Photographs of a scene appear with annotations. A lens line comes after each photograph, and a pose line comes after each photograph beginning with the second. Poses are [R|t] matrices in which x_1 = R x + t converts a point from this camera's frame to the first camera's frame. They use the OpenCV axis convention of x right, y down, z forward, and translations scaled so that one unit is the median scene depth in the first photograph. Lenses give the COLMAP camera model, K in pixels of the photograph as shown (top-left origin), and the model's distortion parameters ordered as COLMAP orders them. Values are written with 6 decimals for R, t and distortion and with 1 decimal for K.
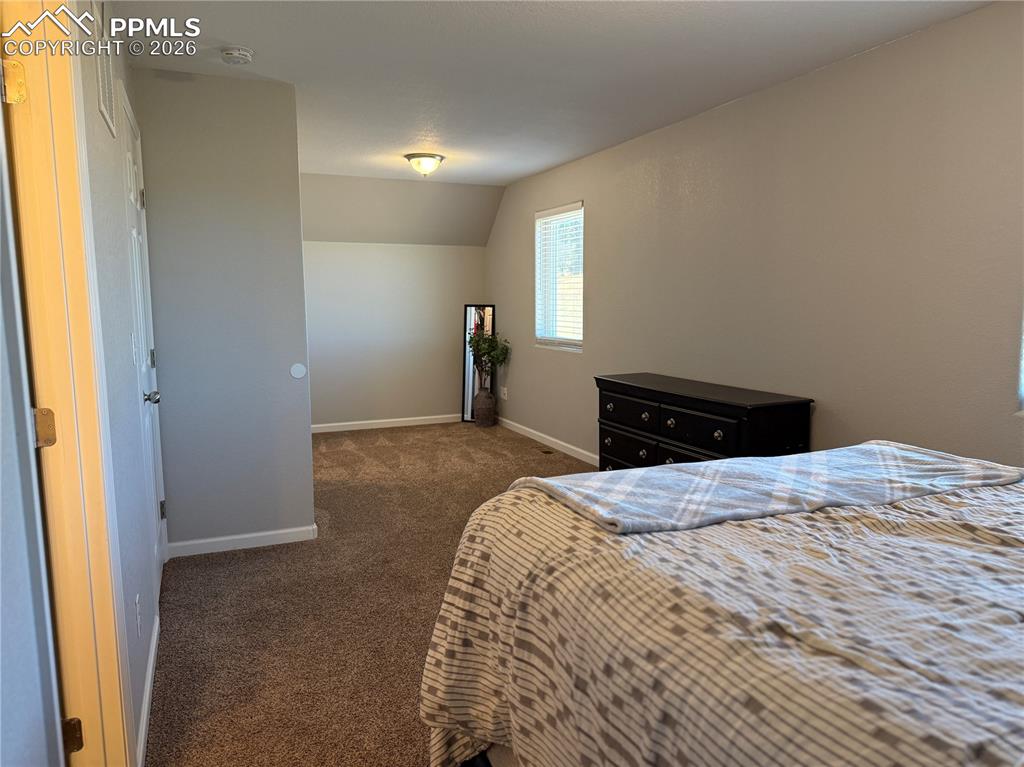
lens RADIAL K [[716.7, 0, 516.2], [0, 716.7, 388.5], [0, 0, 1]] dist [0.088281, -0.128213]
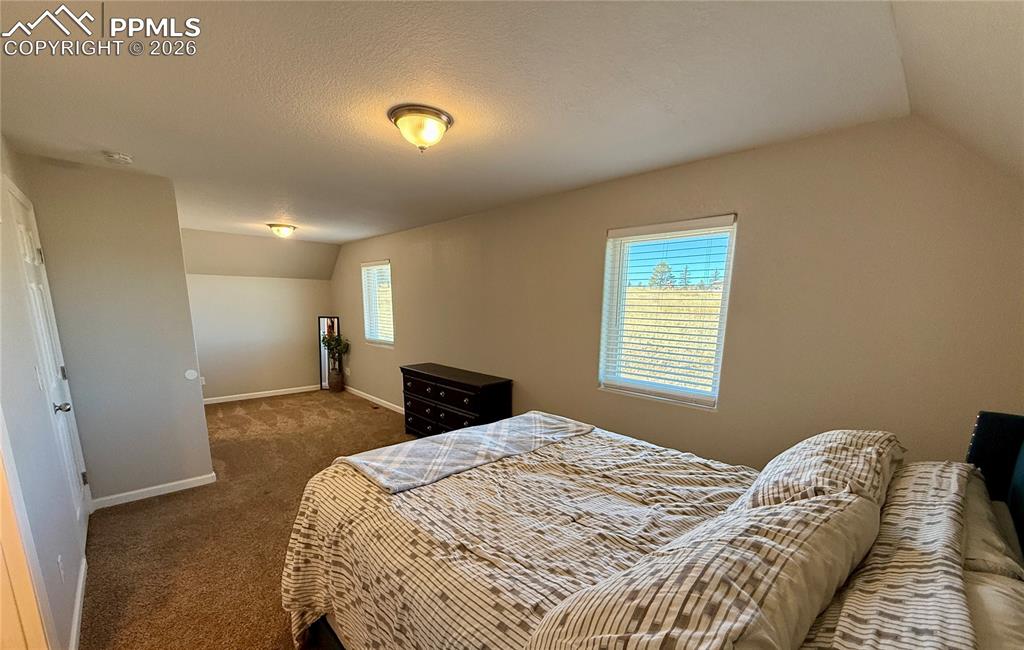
lens RADIAL K [[420.7, 0, 548.5], [0, 420.7, 326.9], [0, 0, 1]] dist [0.003279, 0.000339]
pose [[0.940752, -0.049556, 0.335455, 0.171962], [0.025529, 0.996807, 0.075660, -0.276712], [-0.338133, -0.062614, 0.939013, -0.104844]]
